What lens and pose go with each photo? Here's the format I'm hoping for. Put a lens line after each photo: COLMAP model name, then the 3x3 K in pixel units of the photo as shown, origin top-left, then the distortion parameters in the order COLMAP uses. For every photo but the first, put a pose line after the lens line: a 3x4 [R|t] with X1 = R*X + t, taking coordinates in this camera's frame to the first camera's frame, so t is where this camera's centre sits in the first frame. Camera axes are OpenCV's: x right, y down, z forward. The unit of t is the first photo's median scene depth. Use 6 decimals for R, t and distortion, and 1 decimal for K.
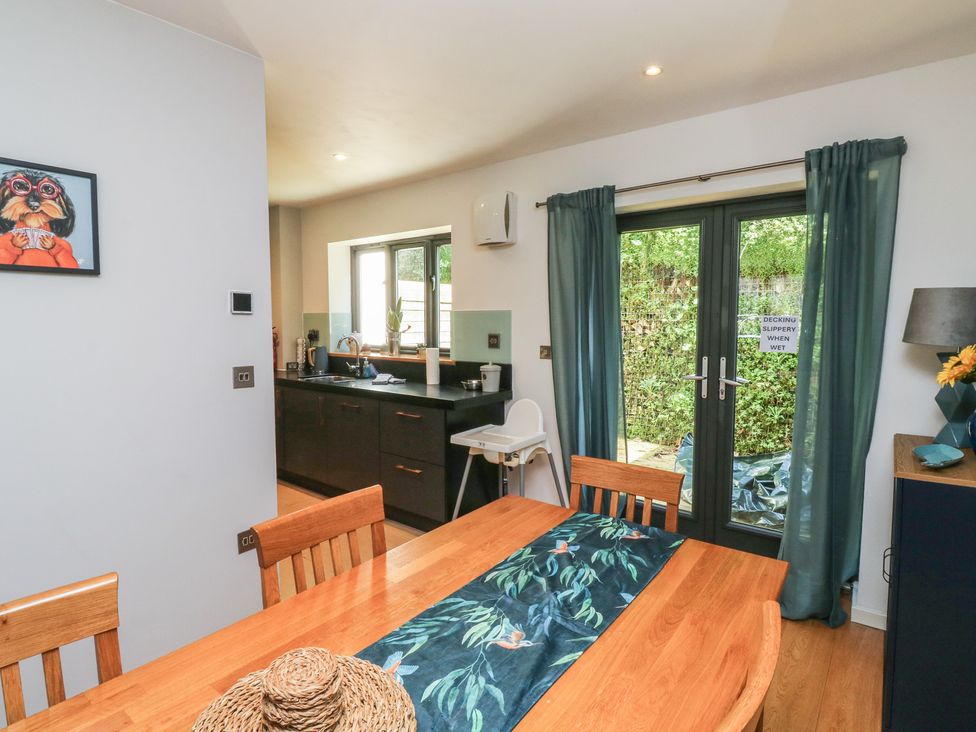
lens RADIAL K [[538.2, 0, 488.9], [0, 538.2, 364.0], [0, 0, 1]] dist [-0.005381, -0.004718]
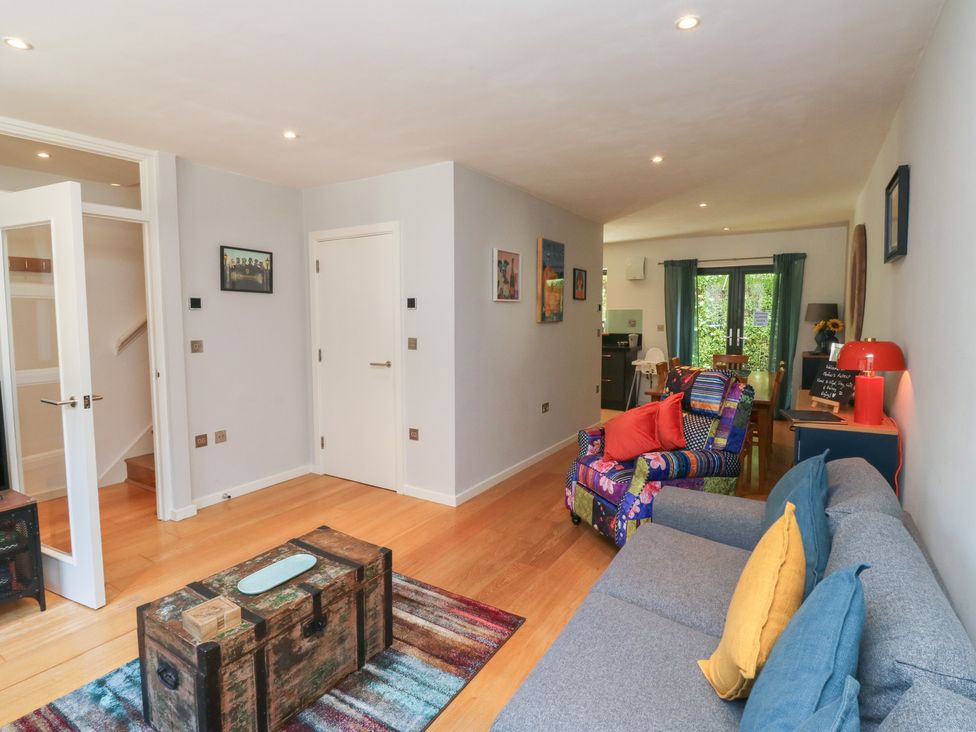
lens RADIAL K [[538.2, 0, 486.4], [0, 538.2, 358.3], [0, 0, 1]] dist [-0.005381, -0.004718]
pose [[0.992115, -0.010797, 0.124867, -1.003602], [0.011991, 0.999889, -0.008821, 0.130201], [-0.124758, 0.010249, 0.992134, -1.275877]]
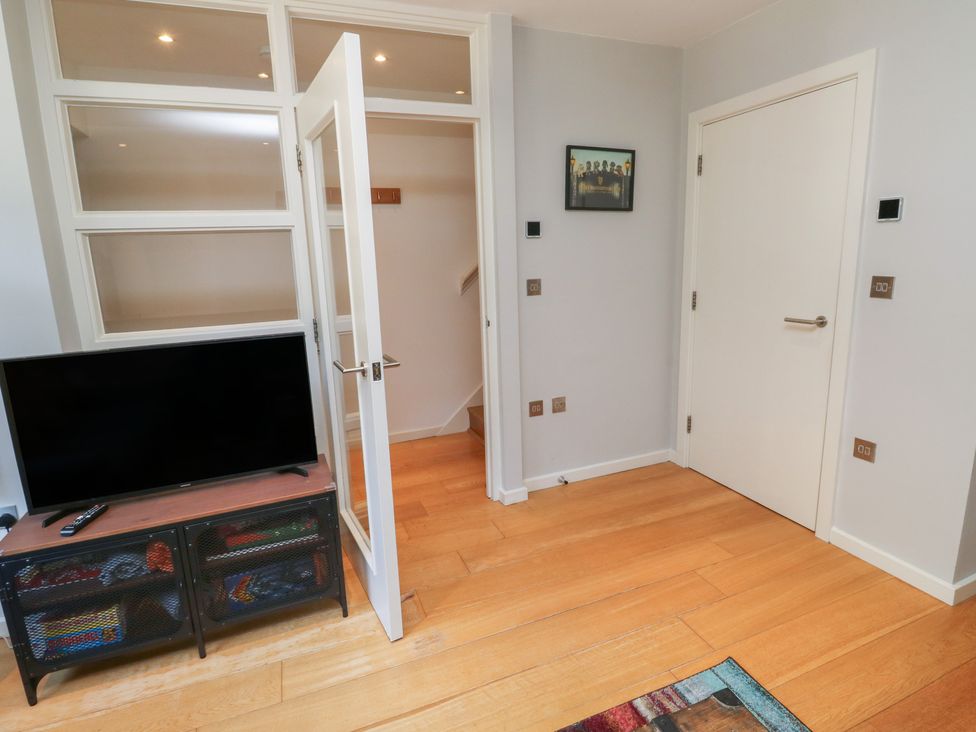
lens RADIAL K [[538.2, 0, 493.6], [0, 538.2, 360.1], [0, 0, 1]] dist [-0.005381, -0.004718]
pose [[0.884964, 0.064476, -0.461175, -1.363618], [-0.012057, 0.993208, 0.115723, 0.052106], [0.465504, -0.096850, 0.879731, -0.033819]]
